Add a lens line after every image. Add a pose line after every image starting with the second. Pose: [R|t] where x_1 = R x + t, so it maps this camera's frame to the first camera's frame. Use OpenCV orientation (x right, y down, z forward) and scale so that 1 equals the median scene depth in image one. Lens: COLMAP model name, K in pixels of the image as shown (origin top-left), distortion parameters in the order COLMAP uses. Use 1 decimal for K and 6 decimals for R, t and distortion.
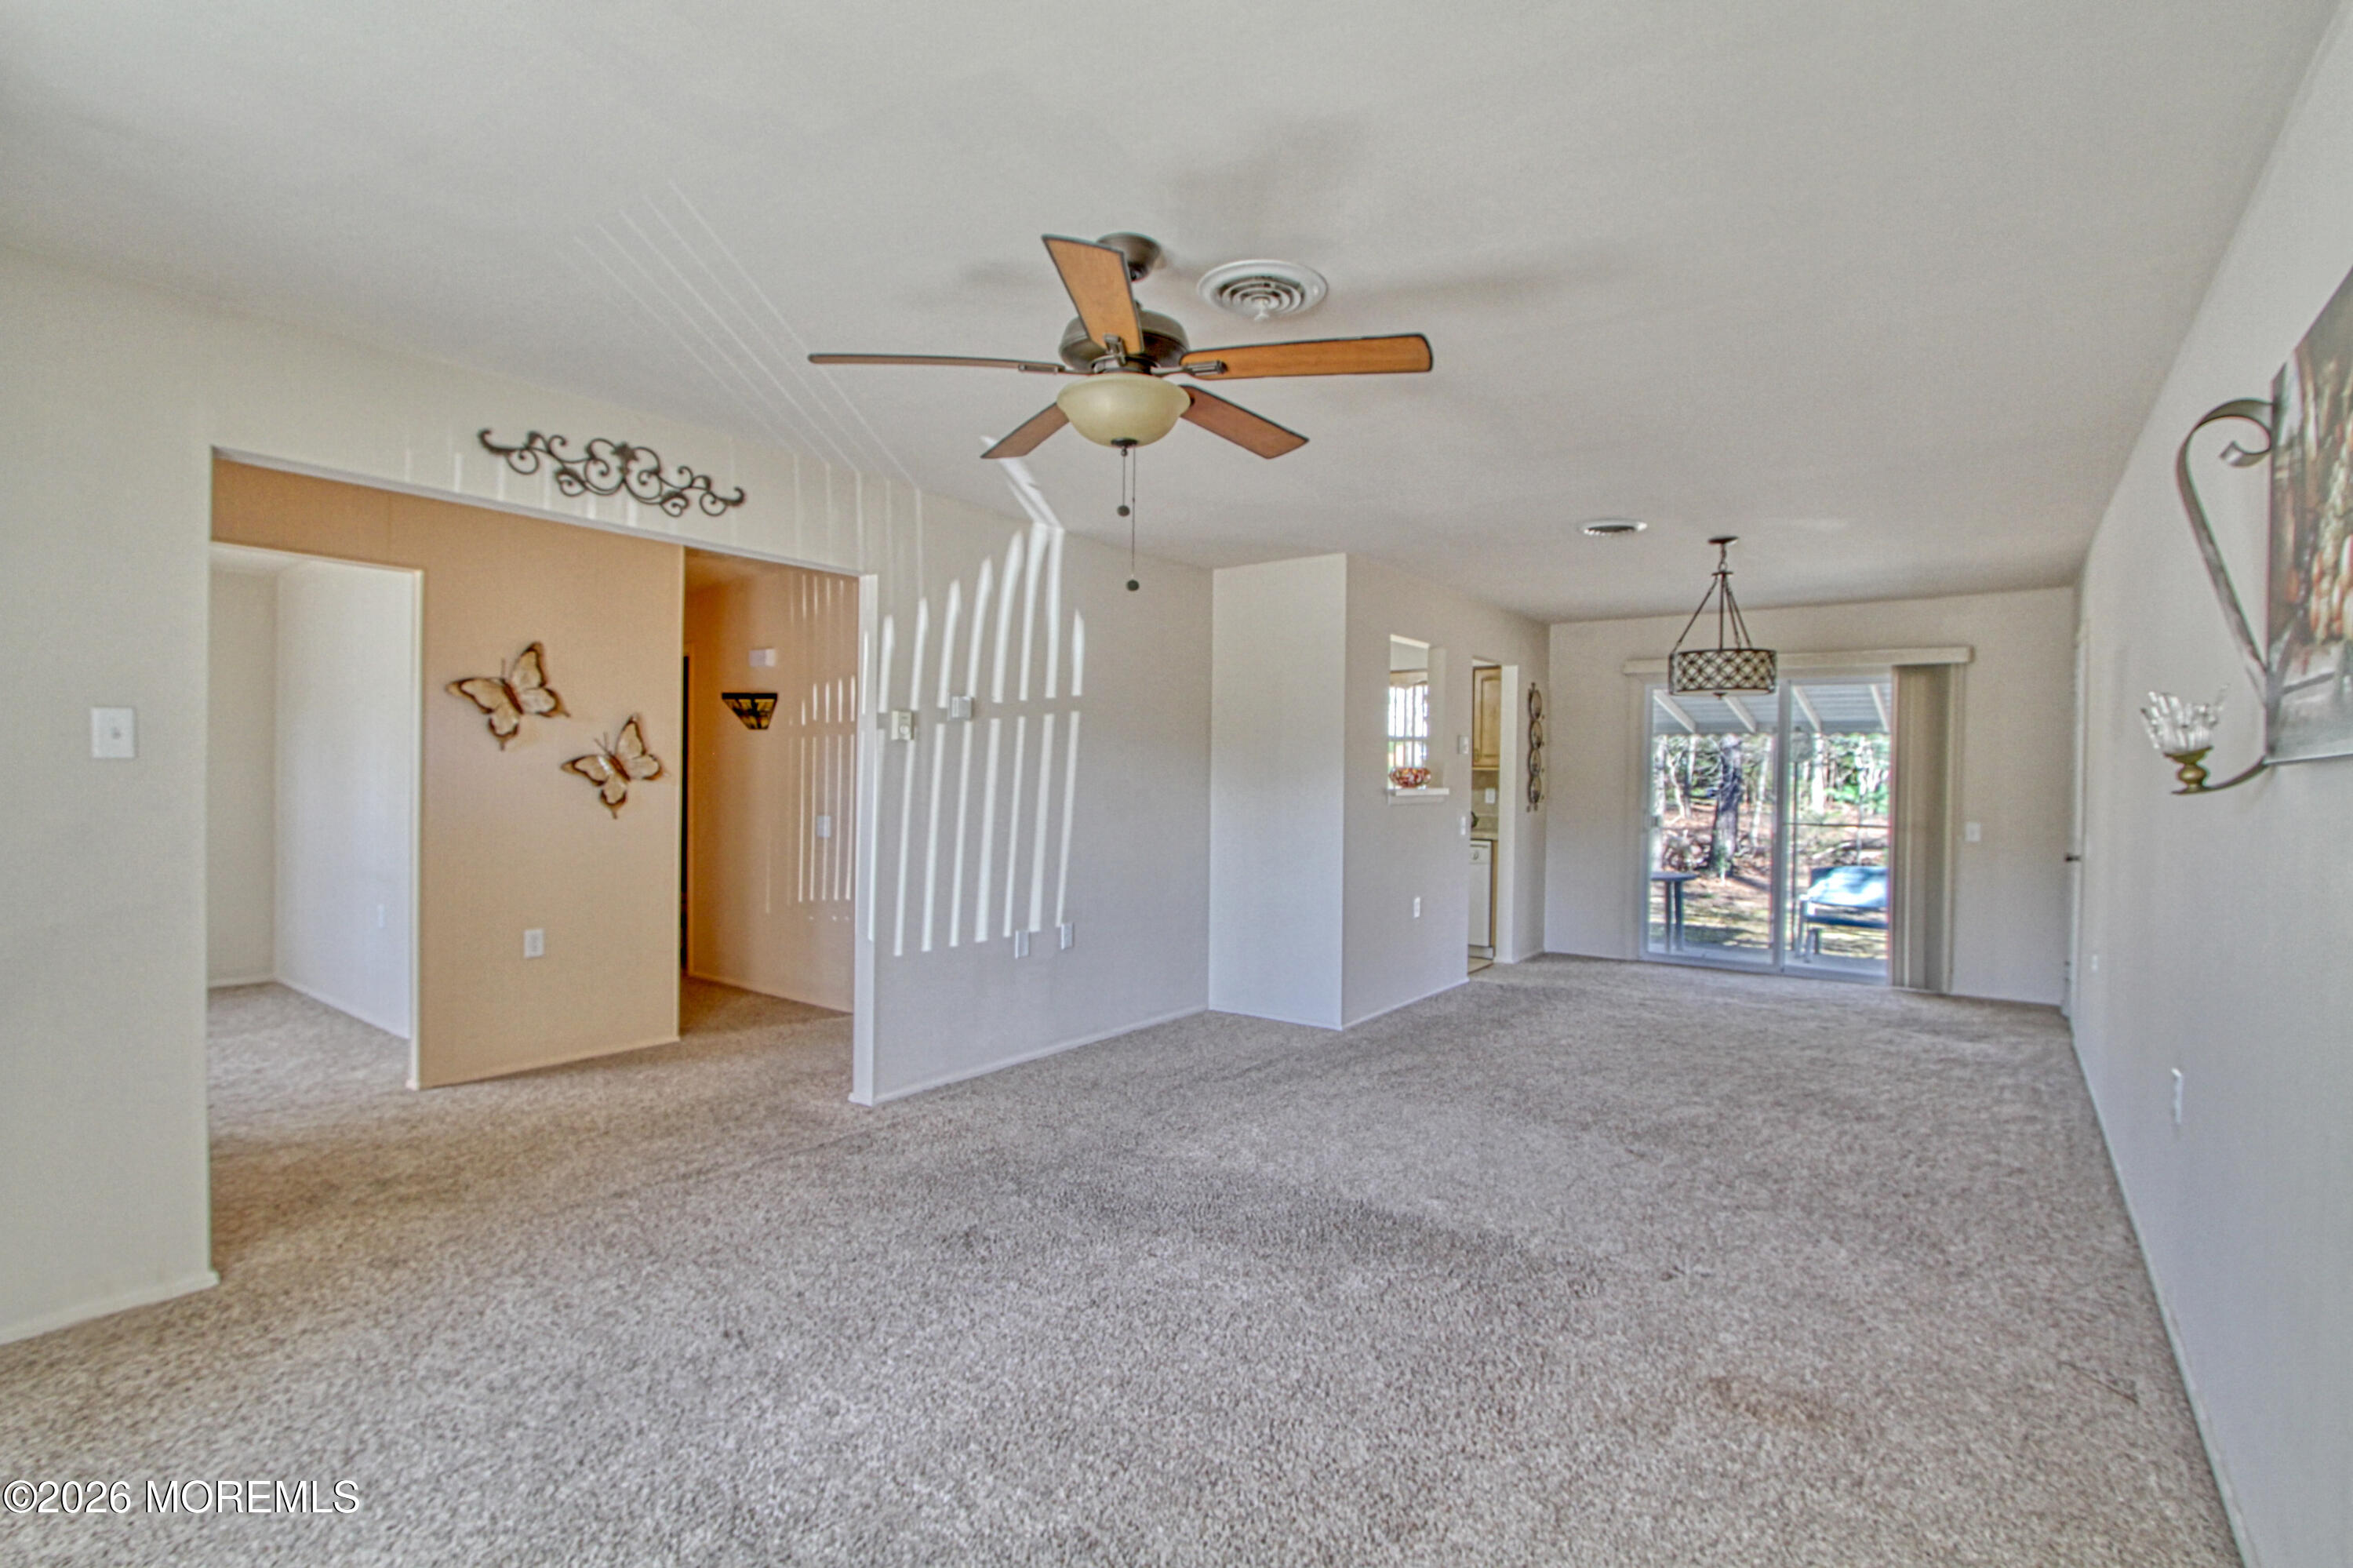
lens RADIAL K [[1128.5, 0, 1163.6], [0, 1128.5, 774.7], [0, 0, 1]] dist [-0.013084, 0.002555]
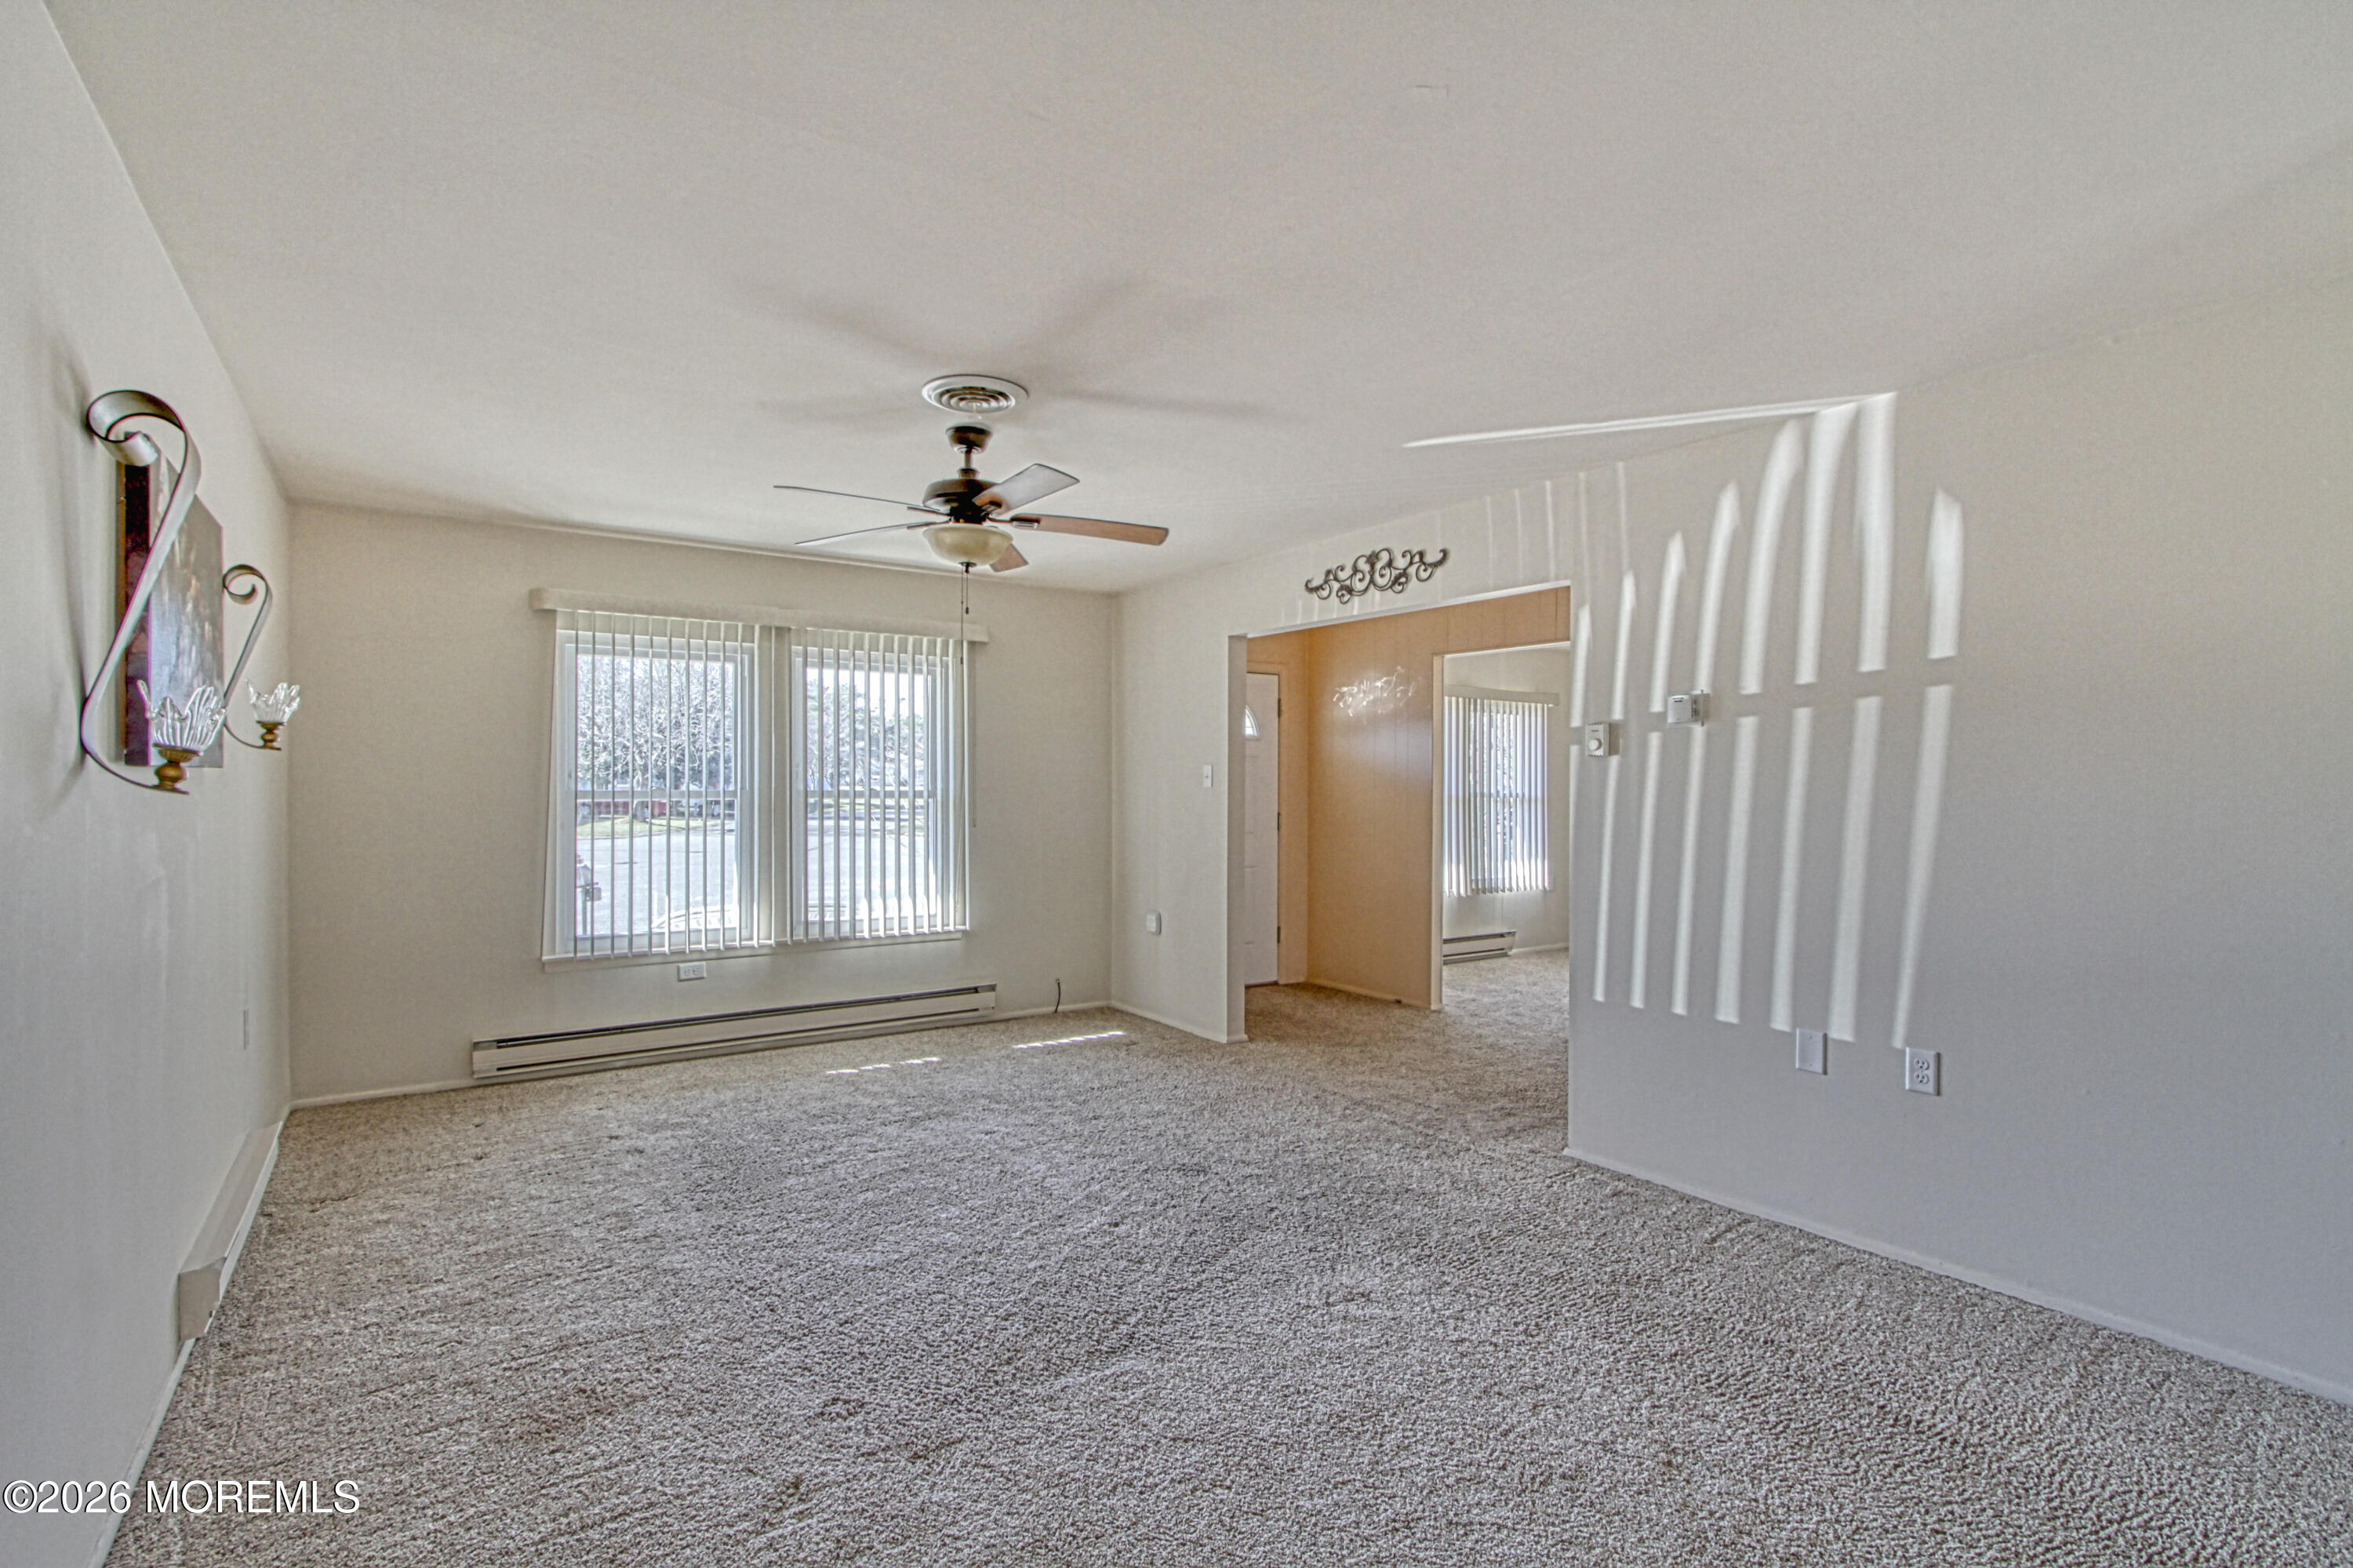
lens RADIAL K [[1128.5, 0, 1172.7], [0, 1128.5, 788.8], [0, 0, 1]] dist [-0.013084, 0.002555]
pose [[-0.329302, -0.014802, -0.944109, 0.819301], [-0.008342, 0.999884, -0.012767, 0.010466], [0.944188, 0.003671, -0.329387, 1.134162]]
